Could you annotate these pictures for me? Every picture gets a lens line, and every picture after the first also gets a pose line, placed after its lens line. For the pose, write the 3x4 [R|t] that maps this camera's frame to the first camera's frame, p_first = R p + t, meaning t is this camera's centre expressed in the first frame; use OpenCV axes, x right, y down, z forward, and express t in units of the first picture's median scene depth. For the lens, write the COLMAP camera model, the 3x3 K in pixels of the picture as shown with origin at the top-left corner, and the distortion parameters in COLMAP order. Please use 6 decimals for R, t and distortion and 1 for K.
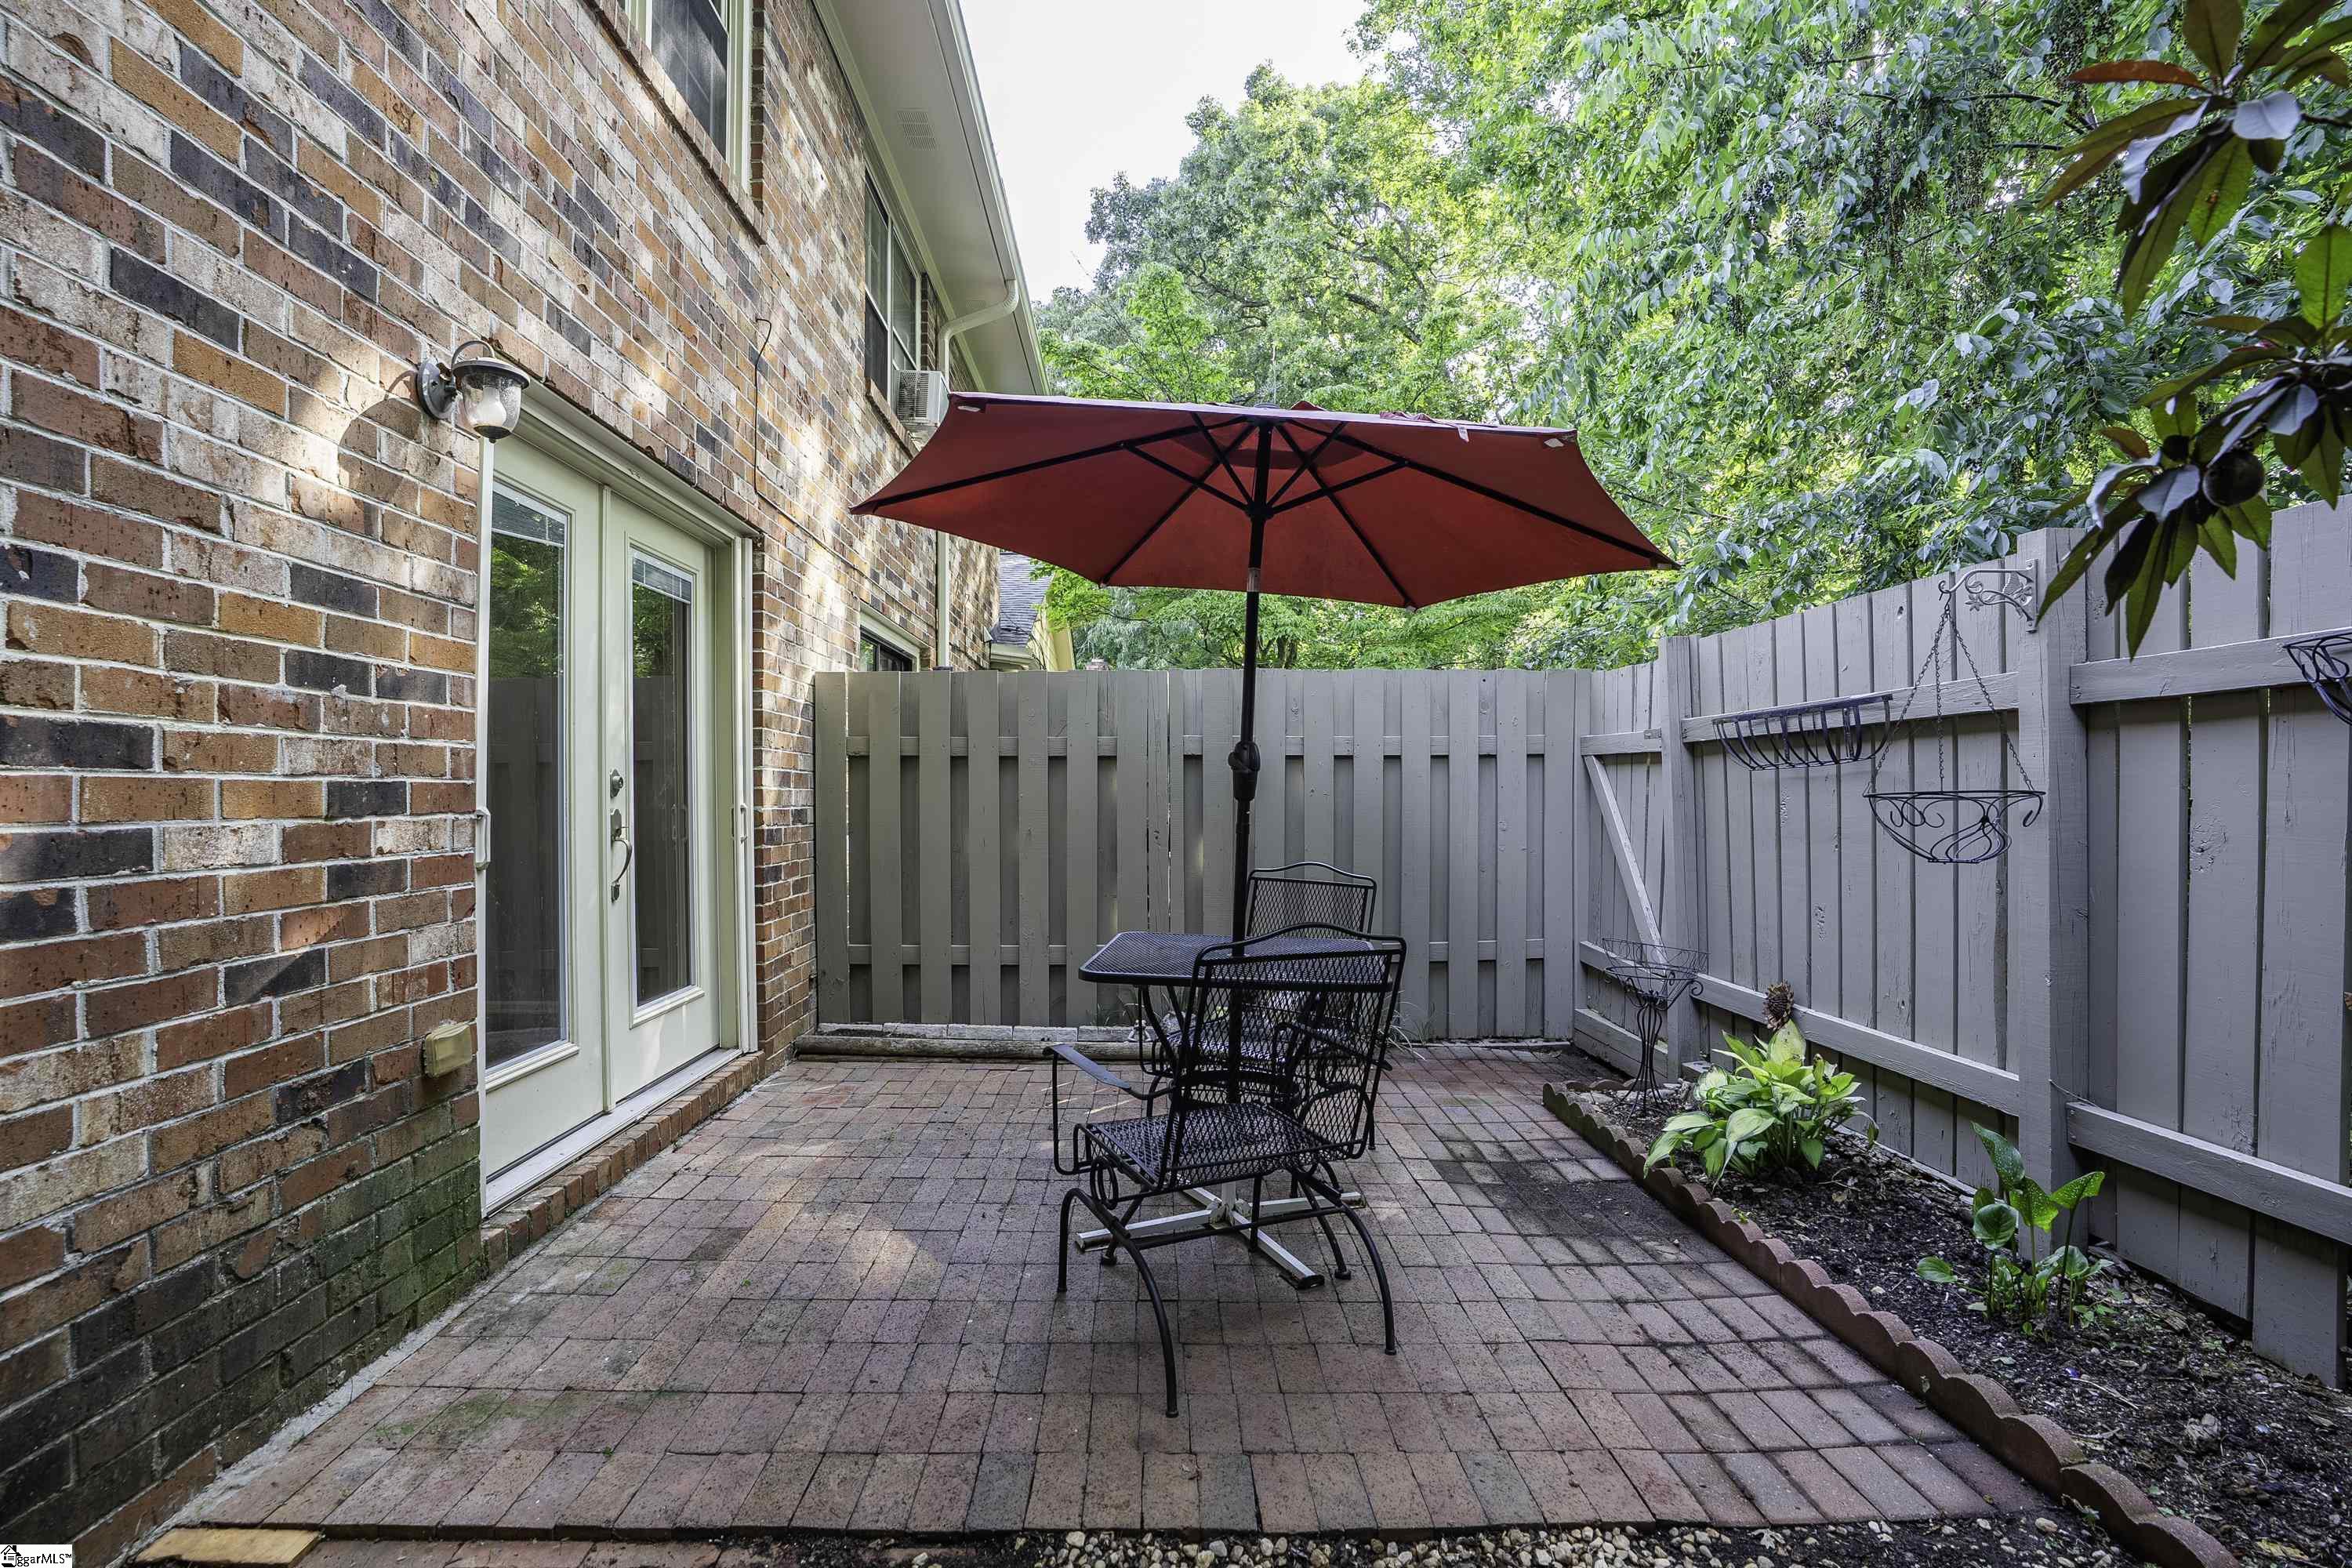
lens RADIAL K [[1063.6, 0, 1176.0], [0, 1063.6, 784.0], [0, 0, 1]] dist [-0.071022, 0.025407]
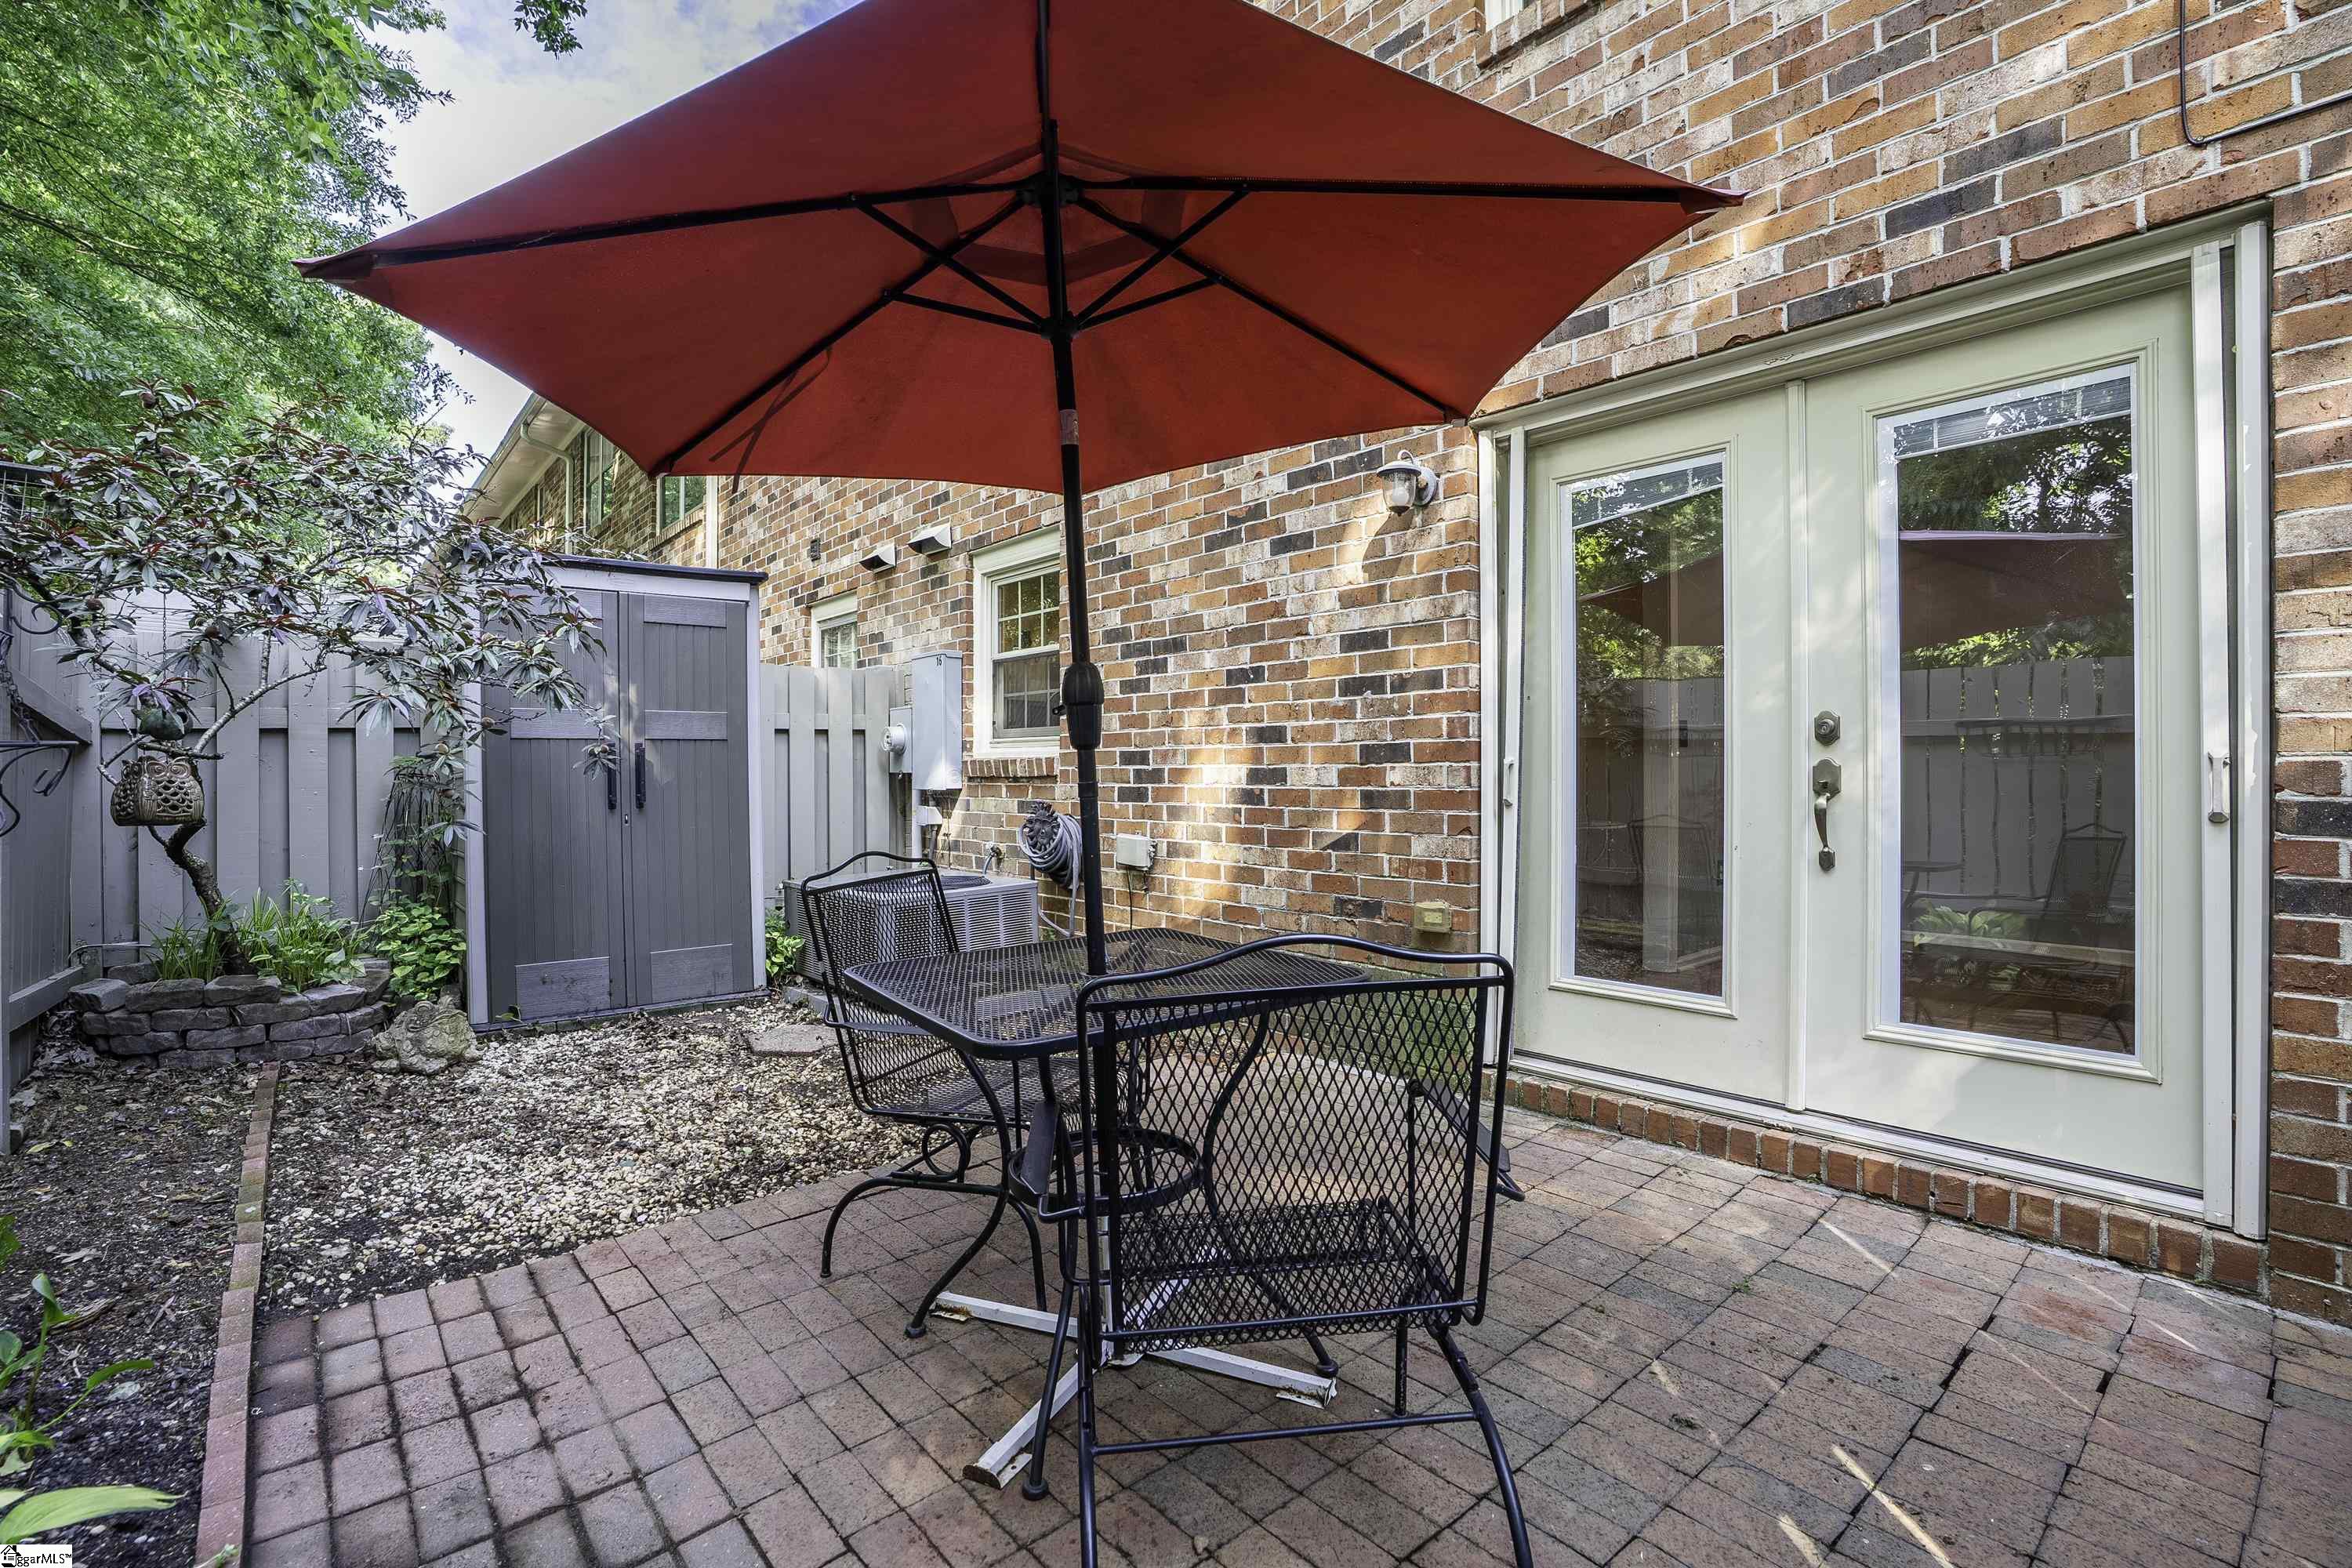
lens RADIAL K [[1063.6, 0, 1176.0], [0, 1063.6, 784.0], [0, 0, 1]] dist [-0.071022, 0.025407]
pose [[-0.772559, 0.018411, -0.634676, 0.662665], [0.017824, 0.999814, 0.007307, 0.049839], [0.634693, -0.005668, -0.772743, 2.285234]]
